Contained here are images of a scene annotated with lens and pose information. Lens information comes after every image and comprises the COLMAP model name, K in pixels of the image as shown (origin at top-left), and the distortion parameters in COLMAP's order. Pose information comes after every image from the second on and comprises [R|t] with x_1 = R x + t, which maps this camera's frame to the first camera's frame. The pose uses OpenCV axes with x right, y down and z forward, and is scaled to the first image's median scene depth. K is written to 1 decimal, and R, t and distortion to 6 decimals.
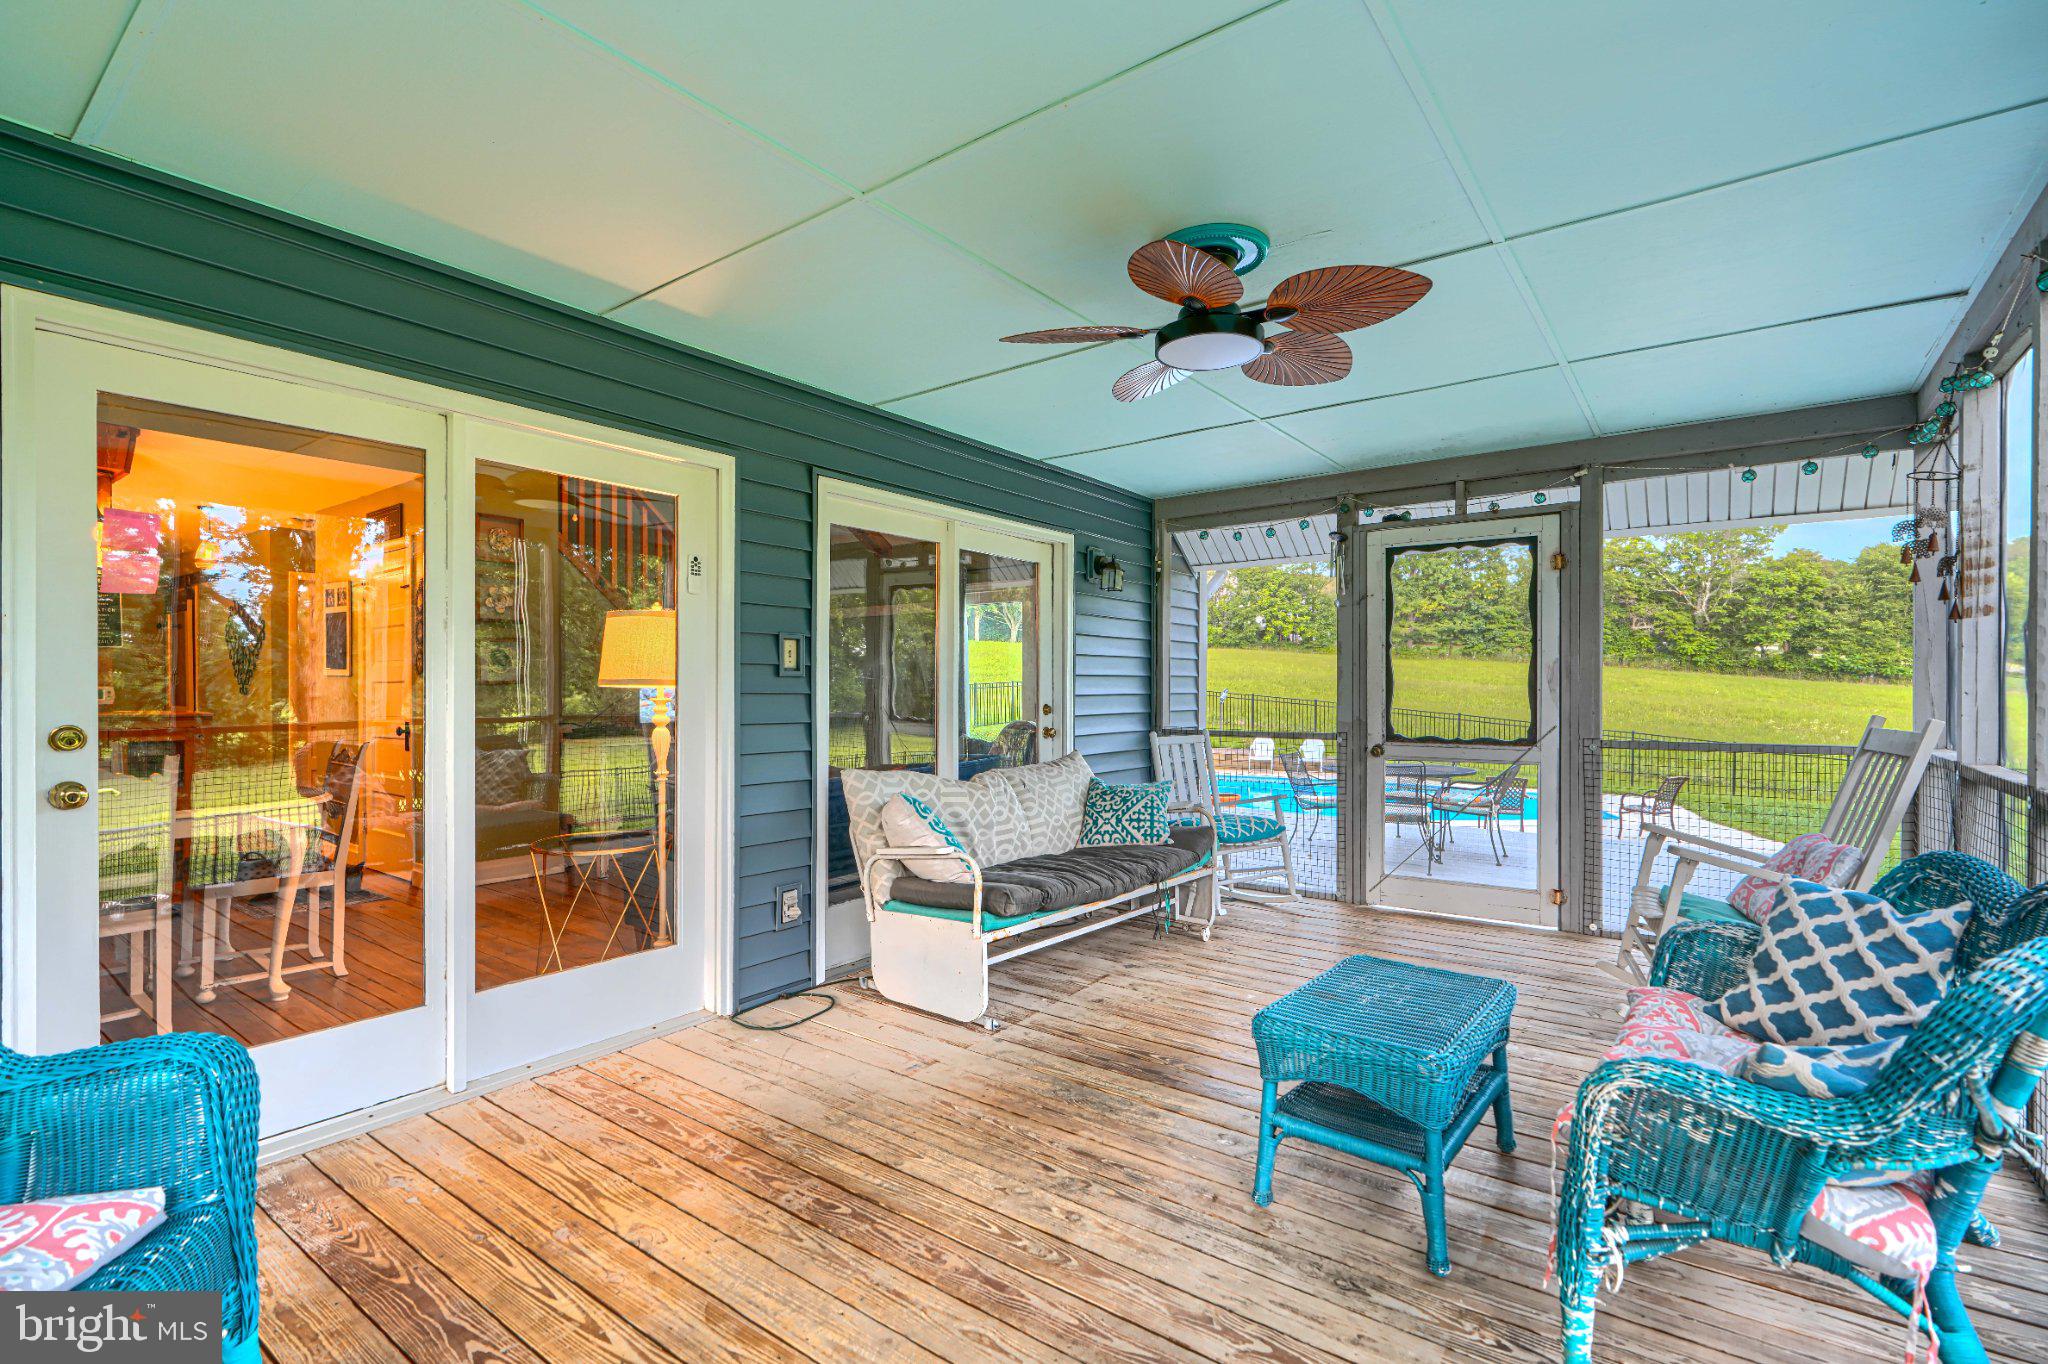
lens RADIAL K [[928.6, 0, 1027.2], [0, 928.6, 689.9], [0, 0, 1]] dist [-0.003448, -0.000149]
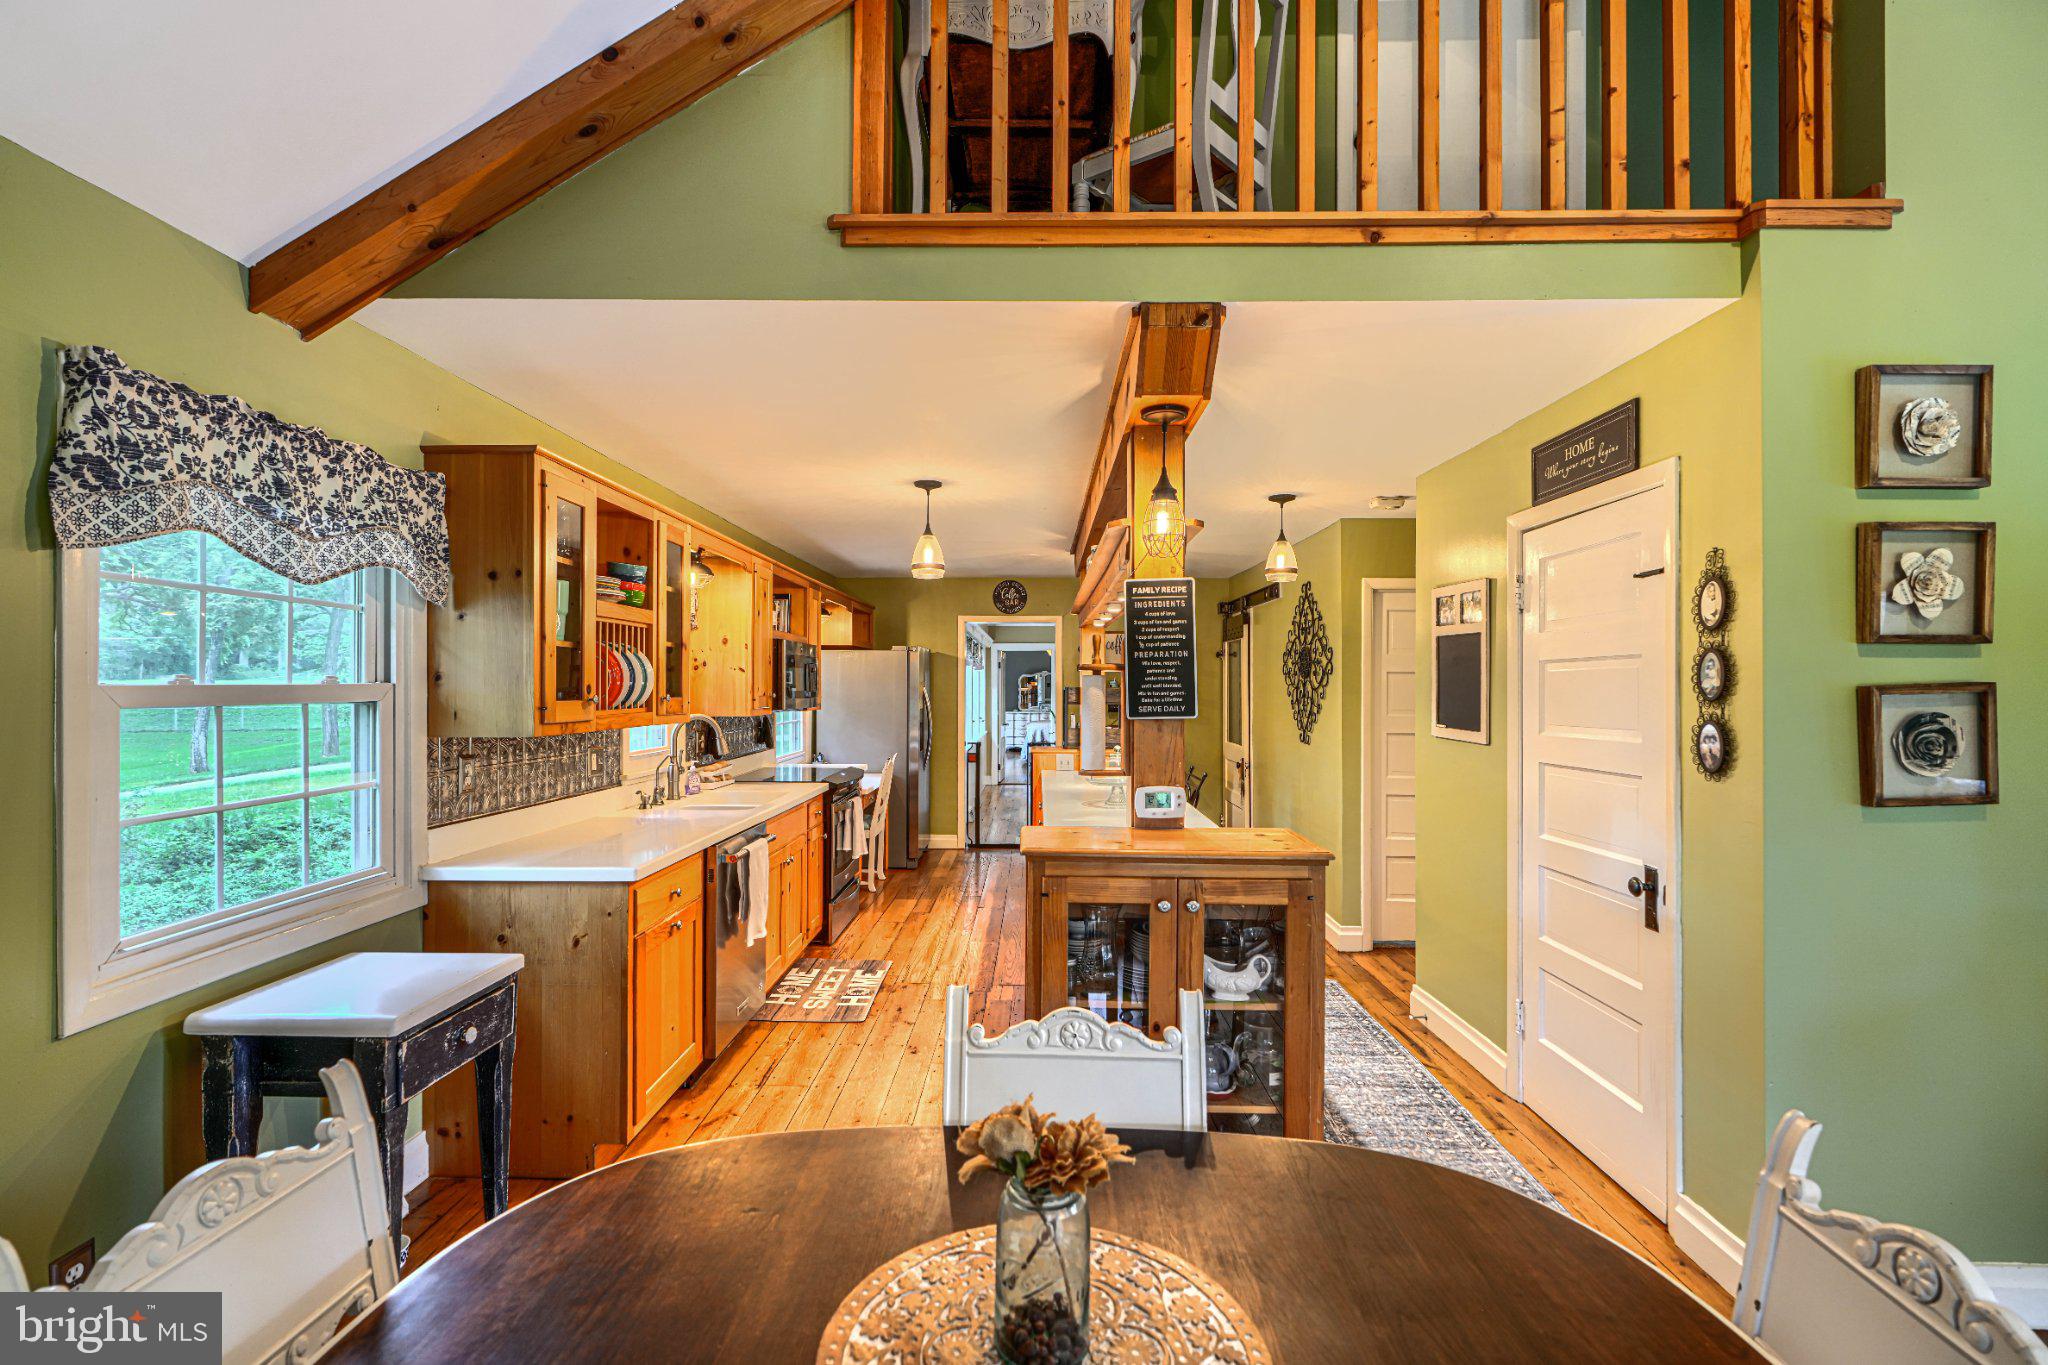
lens RADIAL K [[928.6, 0, 1021.5], [0, 928.6, 686.1], [0, 0, 1]] dist [-0.003448, -0.000149]
pose [[0.583534, -0.001495, -0.812088, -0.456092], [-0.006040, 0.999963, -0.006180, -0.047656], [0.812067, 0.008511, 0.583503, 0.456876]]
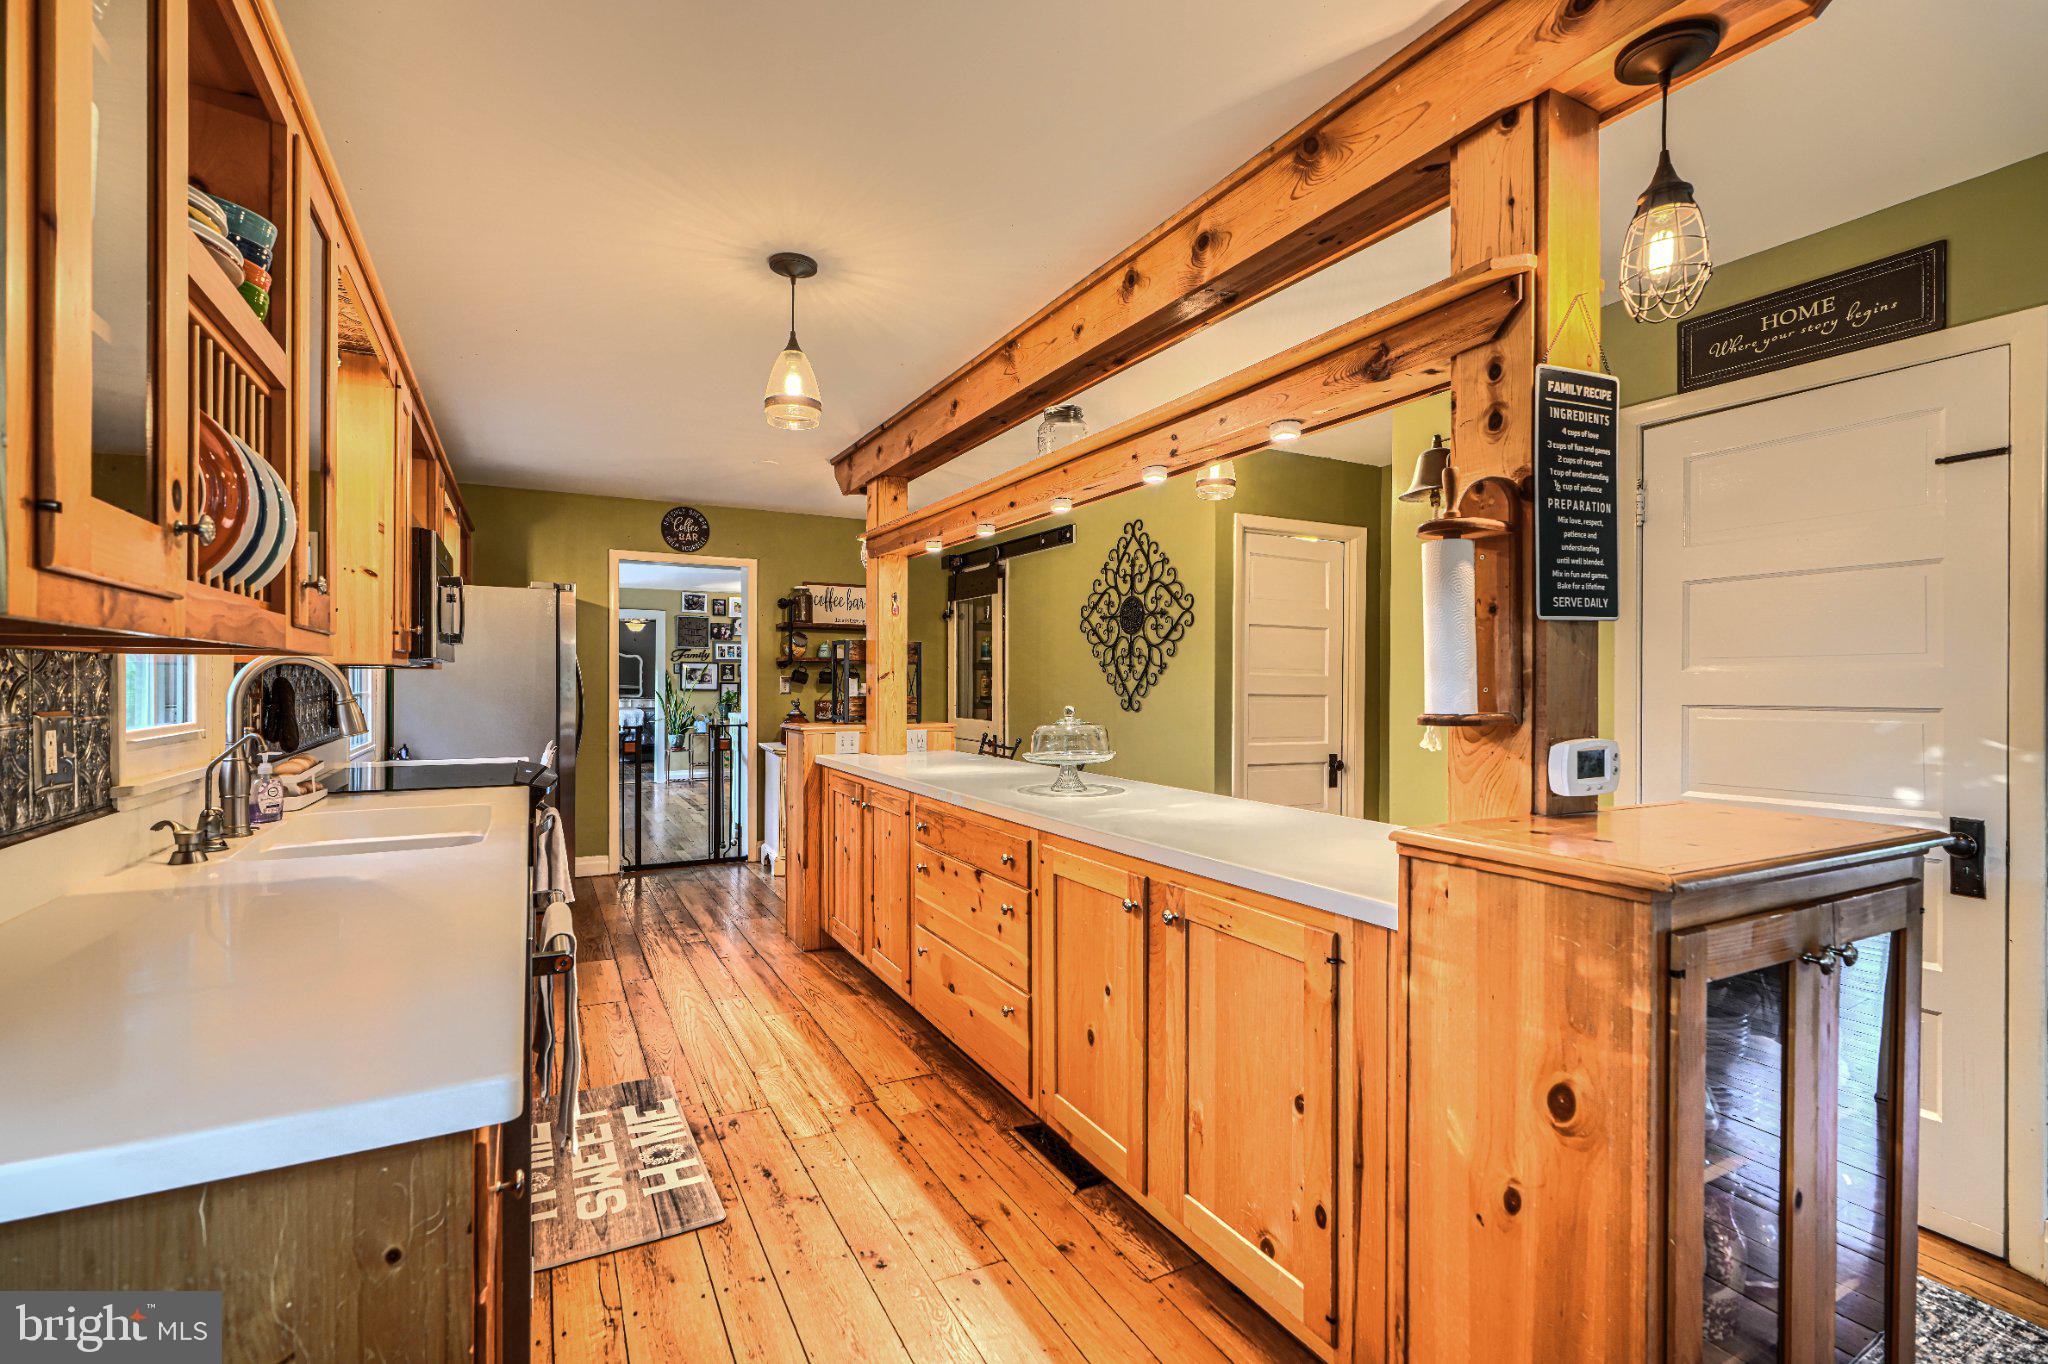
lens RADIAL K [[928.6, 0, 1031.7], [0, 928.6, 688.0], [0, 0, 1]] dist [-0.003448, -0.000149]
pose [[0.906281, 0.004477, -0.422651, -0.813042], [-0.004324, 0.999990, 0.001322, -0.015860], [0.422653, 0.000630, 0.906292, 0.481207]]
